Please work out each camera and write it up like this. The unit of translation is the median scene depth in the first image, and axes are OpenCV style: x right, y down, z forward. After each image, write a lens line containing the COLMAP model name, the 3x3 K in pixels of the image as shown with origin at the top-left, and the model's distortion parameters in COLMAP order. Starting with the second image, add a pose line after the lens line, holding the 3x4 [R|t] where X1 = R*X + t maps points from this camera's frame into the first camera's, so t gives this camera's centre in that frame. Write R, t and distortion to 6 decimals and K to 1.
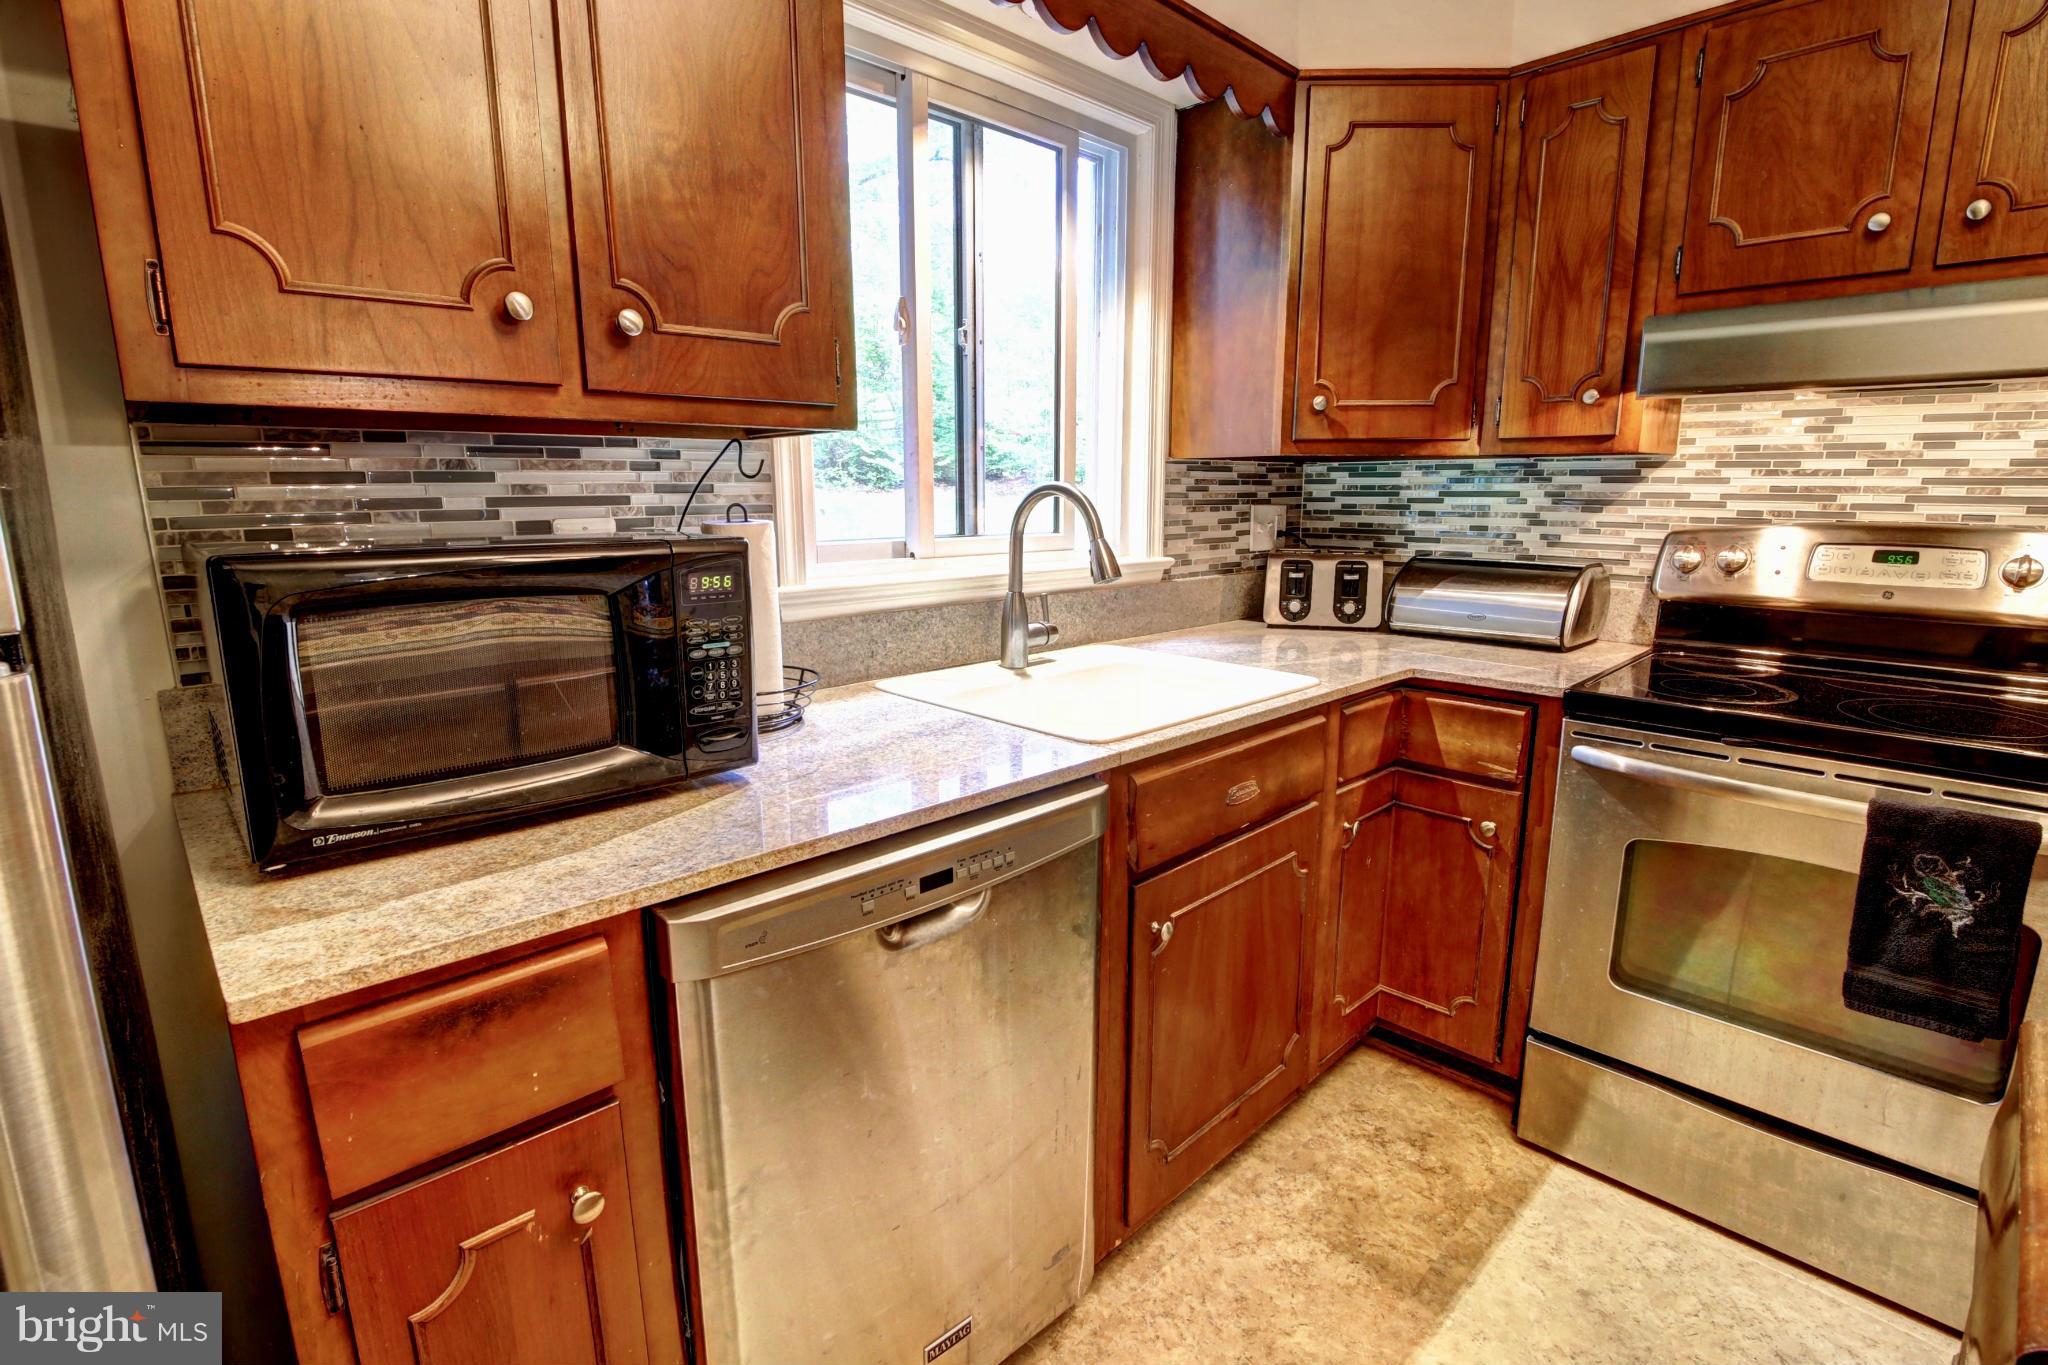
lens RADIAL K [[951.2, 0, 1032.9], [0, 951.2, 681.4], [0, 0, 1]] dist [-0.019343, -0.000050]
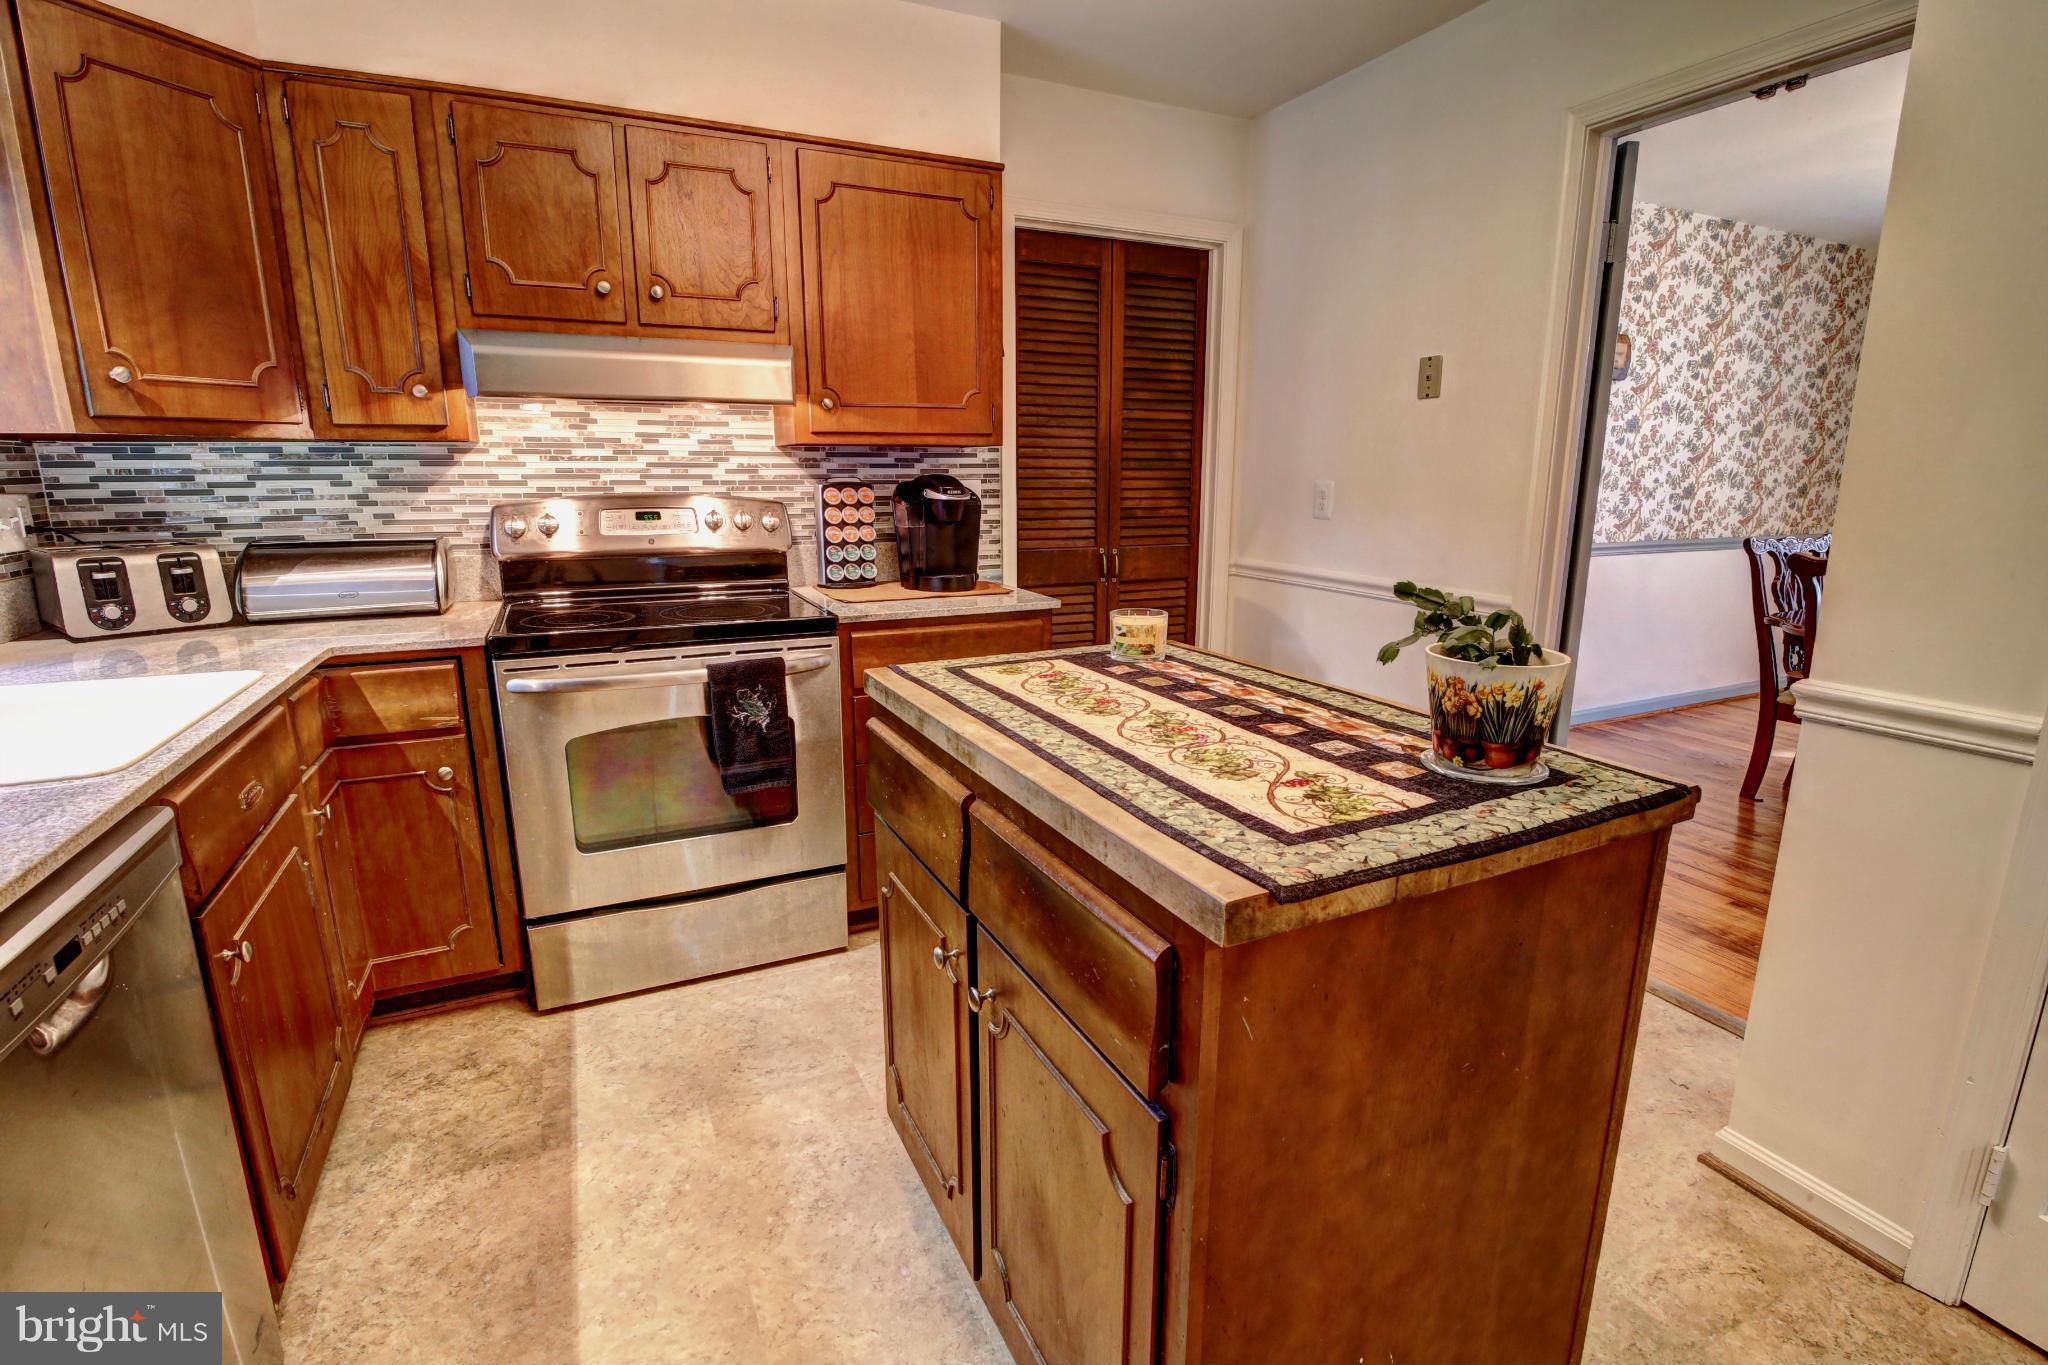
lens RADIAL K [[951.2, 0, 1014.4], [0, 951.2, 676.8], [0, 0, 1]] dist [-0.019343, -0.000050]
pose [[0.327686, -0.197648, 0.923881, -0.306088], [0.184412, 0.972445, 0.142630, 0.007930], [-0.926614, 0.123637, 0.355105, -0.040107]]
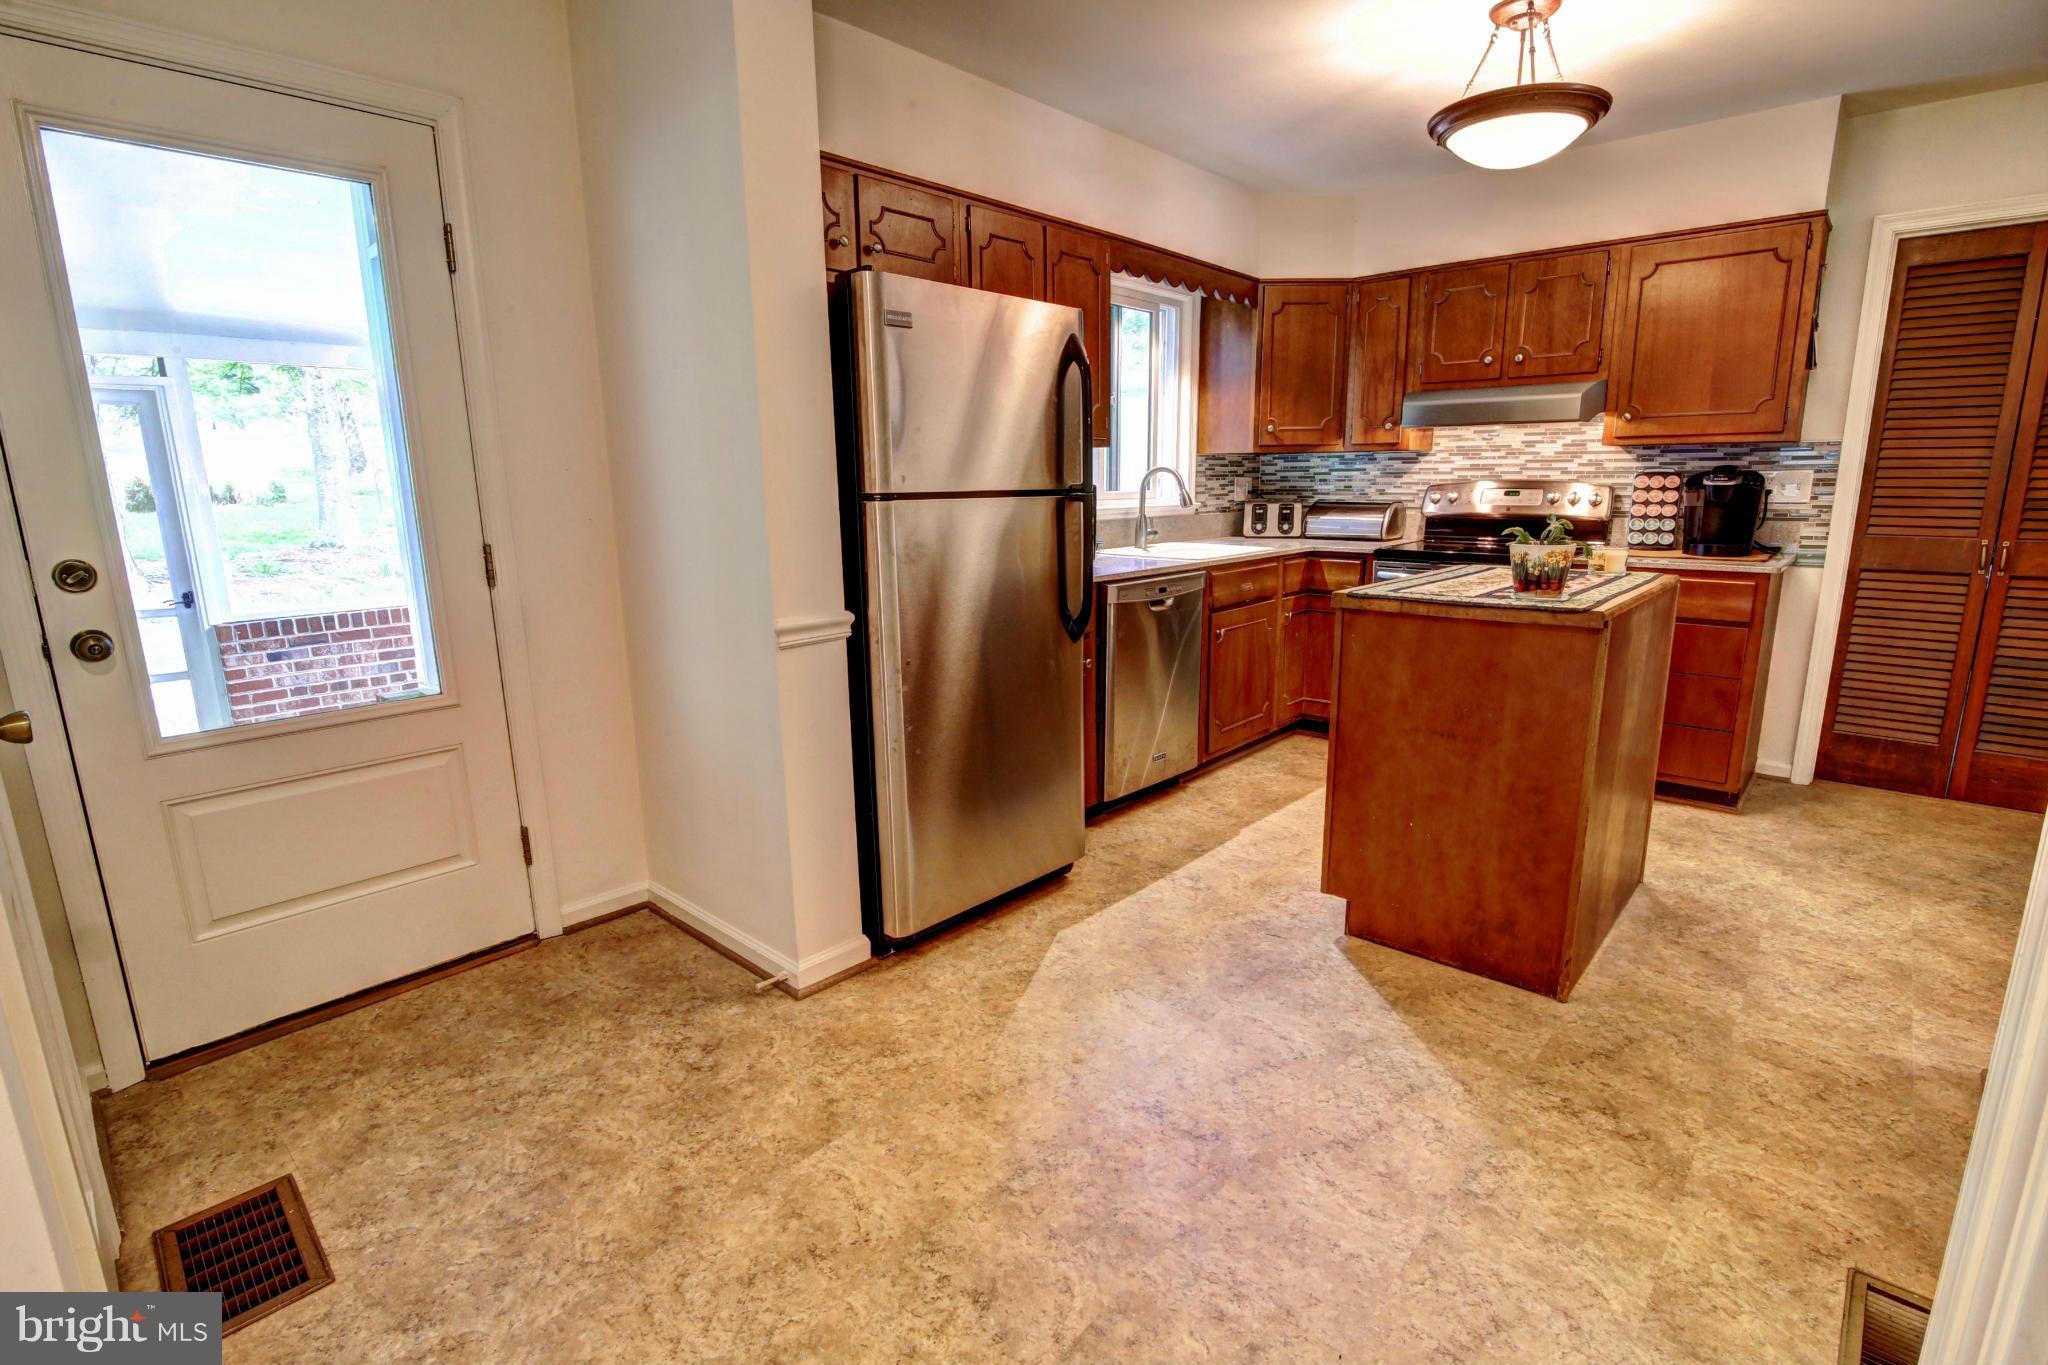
lens RADIAL K [[951.2, 0, 1028.4], [0, 951.2, 680.8], [0, 0, 1]] dist [-0.019343, -0.000050]
pose [[0.998021, -0.024179, 0.058047, -0.429329], [0.023425, 0.999633, 0.013627, 0.264990], [-0.058355, -0.012241, 0.998221, -1.253620]]
